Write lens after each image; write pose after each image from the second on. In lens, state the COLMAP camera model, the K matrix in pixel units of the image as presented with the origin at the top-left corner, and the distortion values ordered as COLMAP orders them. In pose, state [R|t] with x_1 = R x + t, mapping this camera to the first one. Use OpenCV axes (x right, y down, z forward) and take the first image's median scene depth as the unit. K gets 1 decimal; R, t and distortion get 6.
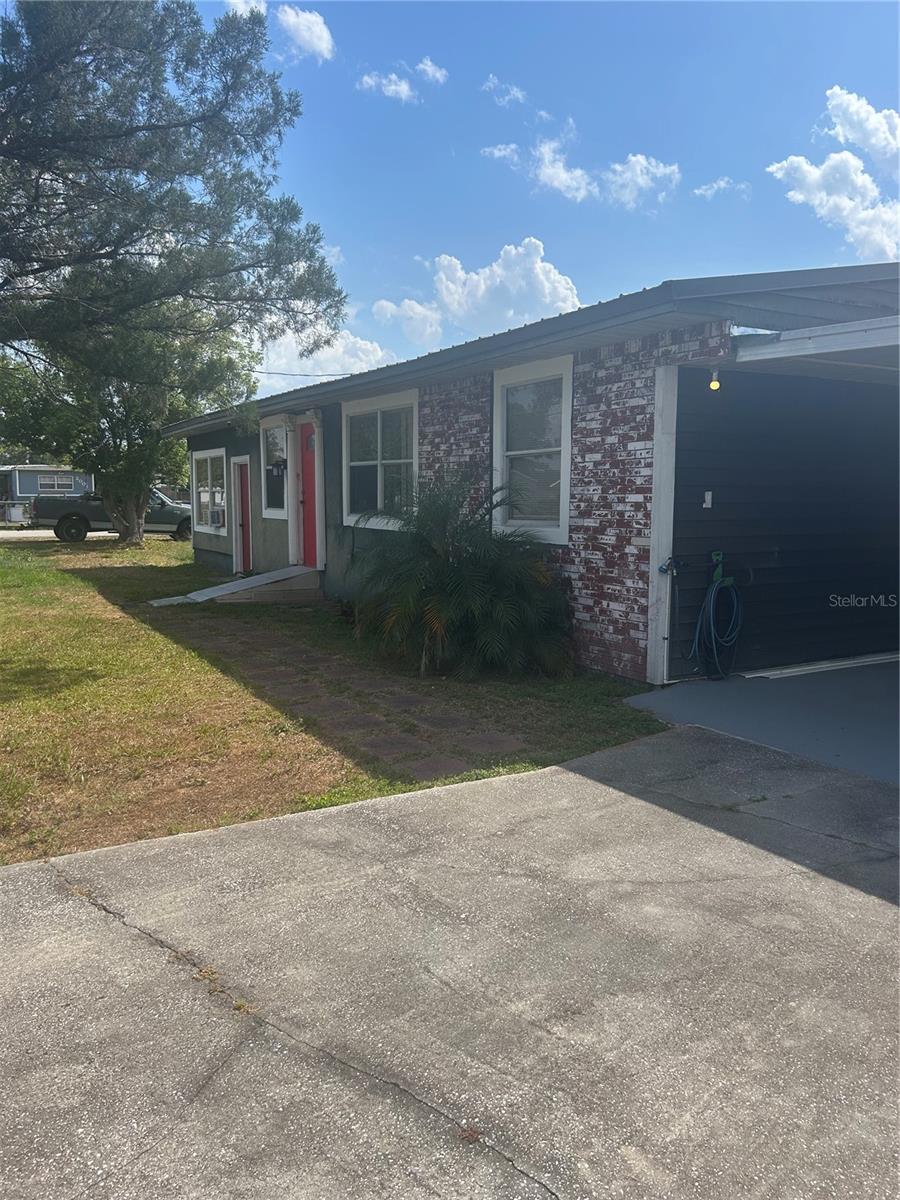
lens RADIAL K [[890.9, 0, 437.5], [0, 890.9, 614.8], [0, 0, 1]] dist [0.049905, -0.112820]
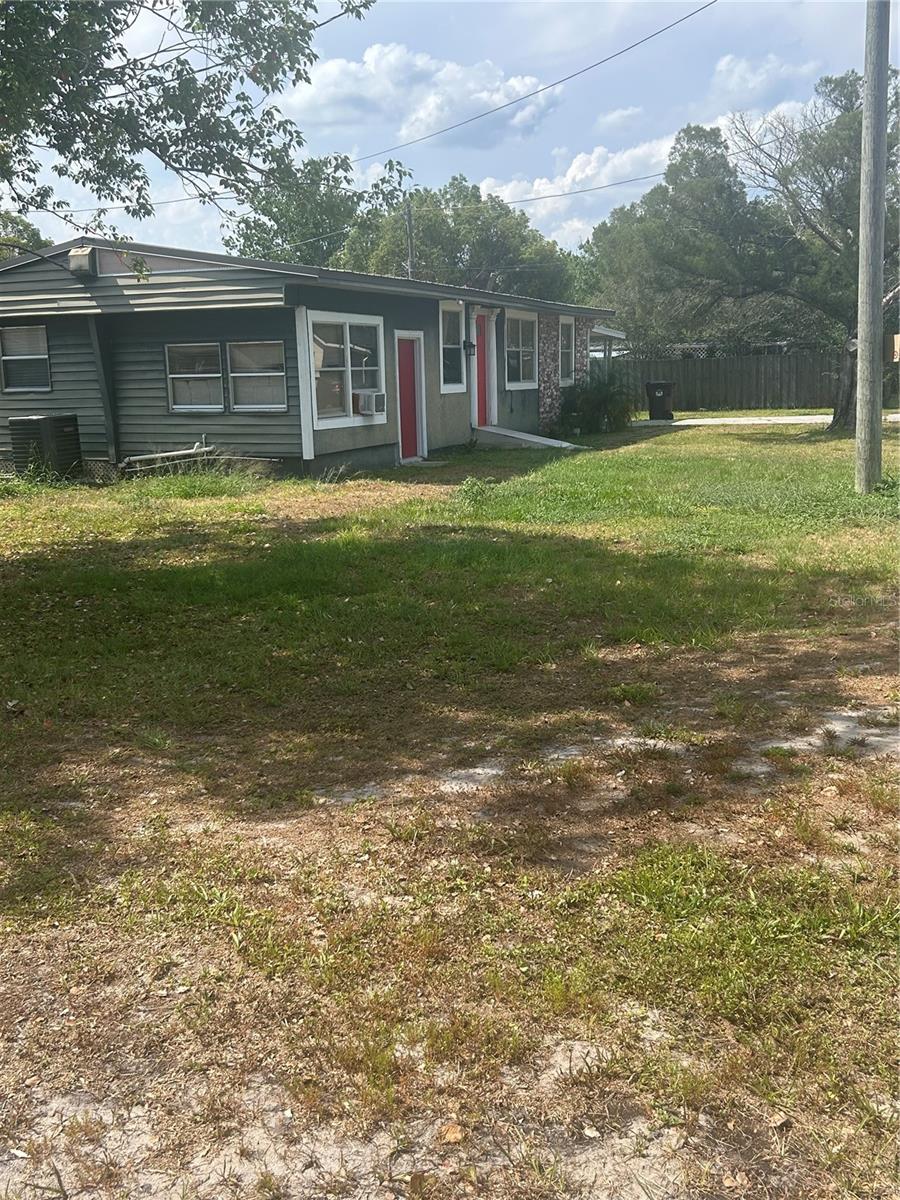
lens RADIAL K [[1180.6, 0, 448.6], [0, 1180.6, 600.2], [0, 0, 1]] dist [0.134585, -0.337306]
pose [[-0.631393, -0.140786, 0.762576, -2.589311], [0.120168, 0.953739, 0.275574, -0.520630], [-0.766095, 0.265633, -0.585267, 3.740556]]
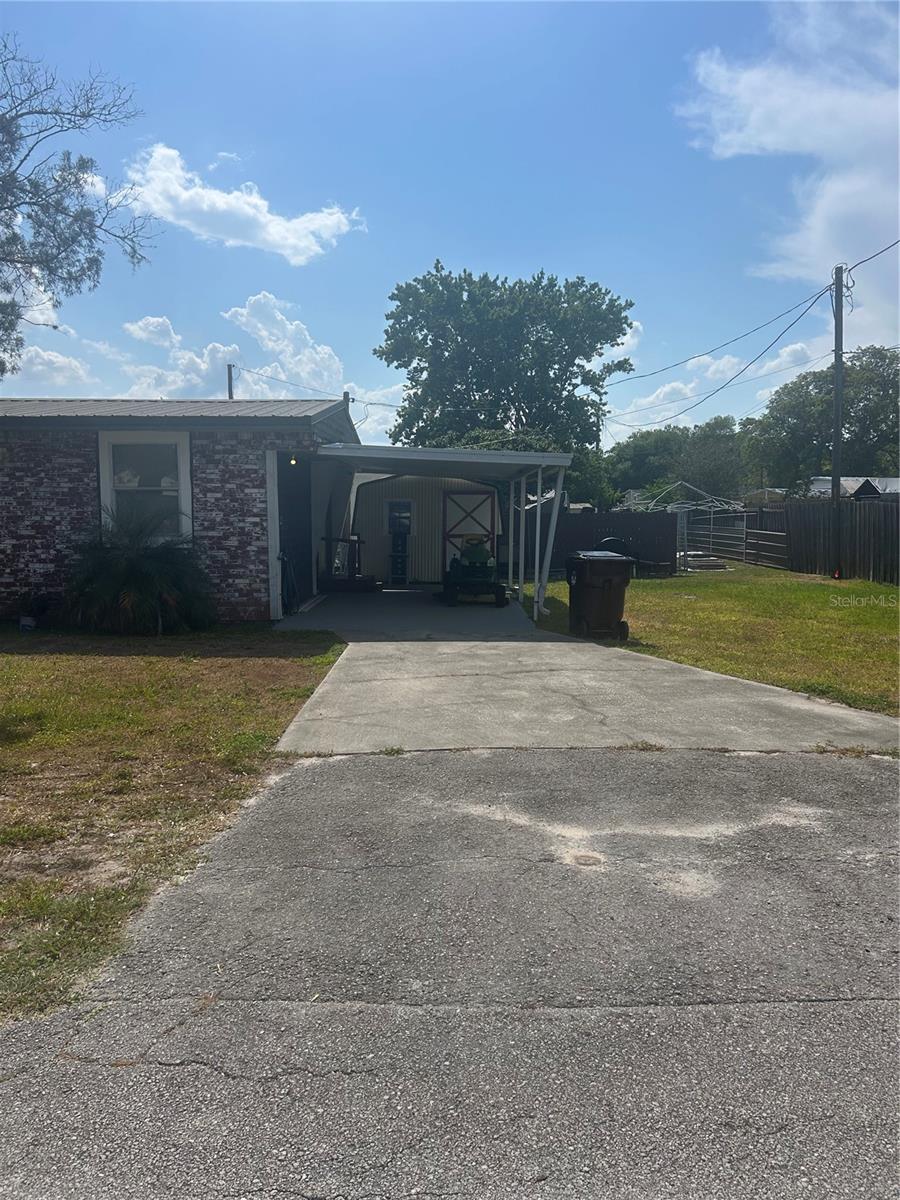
lens RADIAL K [[890.9, 0, 437.5], [0, 890.9, 614.8], [0, 0, 1]] dist [0.049905, -0.112820]
pose [[0.488907, -0.102527, 0.866290, -1.080523], [0.111848, 0.992240, 0.054309, 0.004045], [-0.865136, 0.070341, 0.496581, -0.189113]]
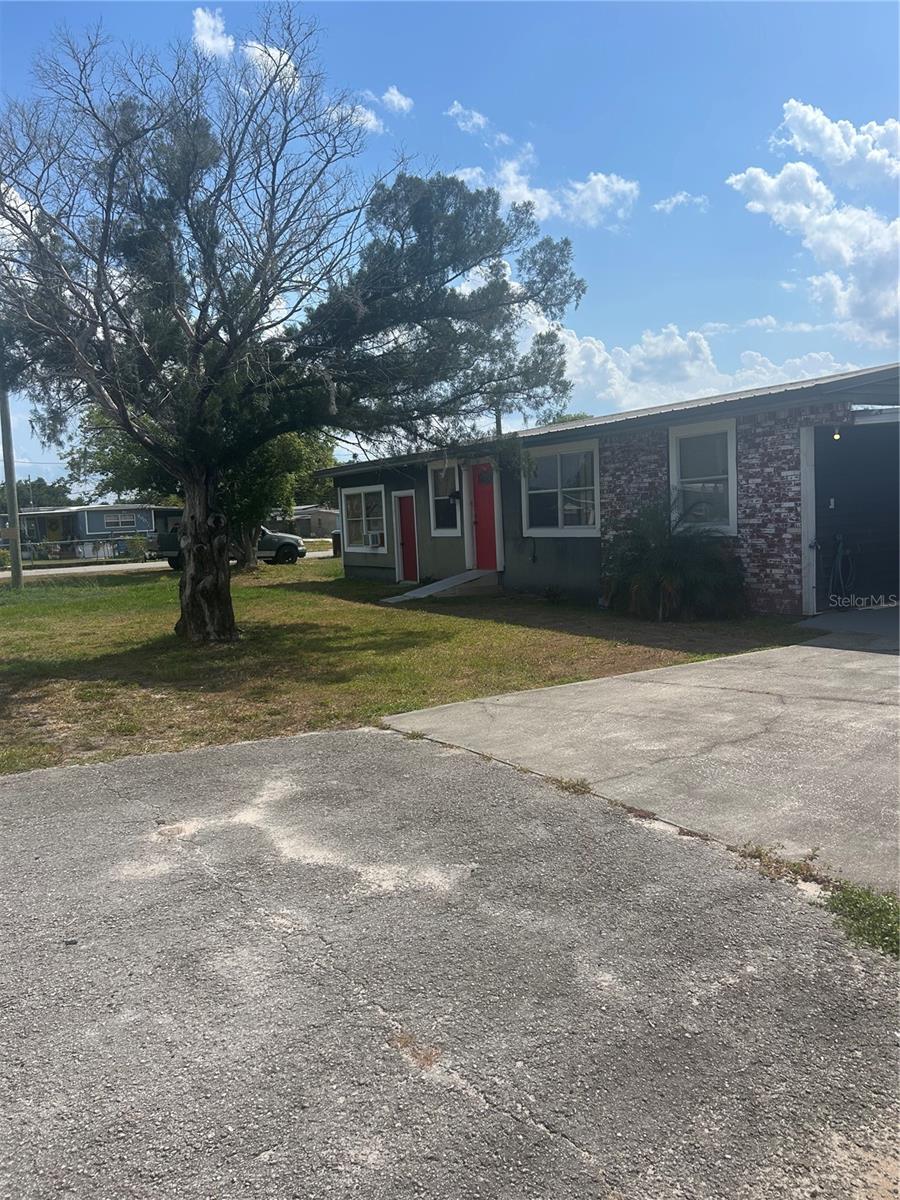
lens RADIAL K [[900.7, 0, 464.9], [0, 900.7, 605.7], [0, 0, 1]] dist [0.049062, -0.050363]
pose [[0.997208, -0.055009, 0.050492, -0.433021], [0.056621, 0.997912, -0.031077, 0.068679], [-0.048677, 0.033849, 0.998241, -0.589917]]
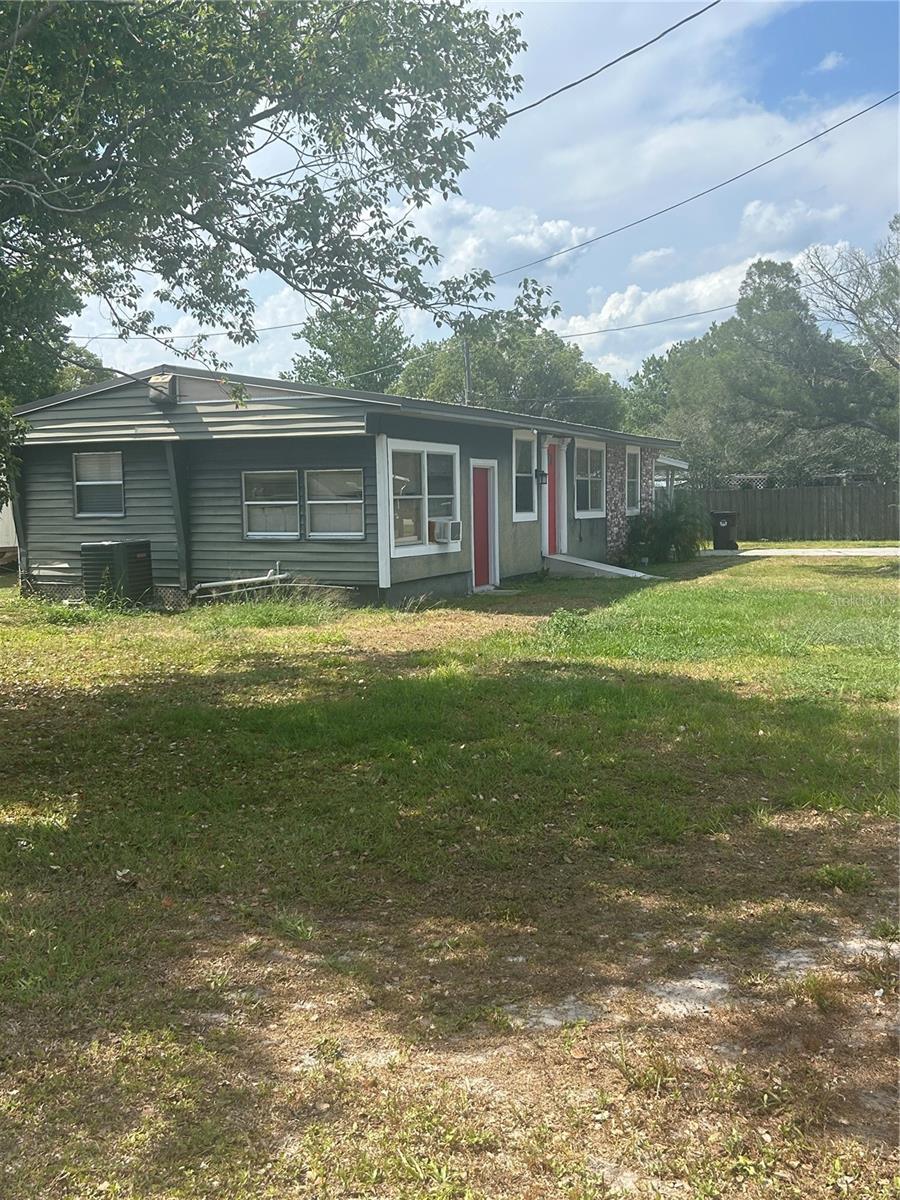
lens RADIAL K [[1182.1, 0, 445.4], [0, 1182.1, 597.2], [0, 0, 1]] dist [0.163578, -0.514354]
pose [[-0.602238, -0.065817, 0.795599, -2.476716], [0.114336, 0.979210, 0.167554, -0.523804], [-0.790087, 0.191873, -0.582192, 3.742649]]
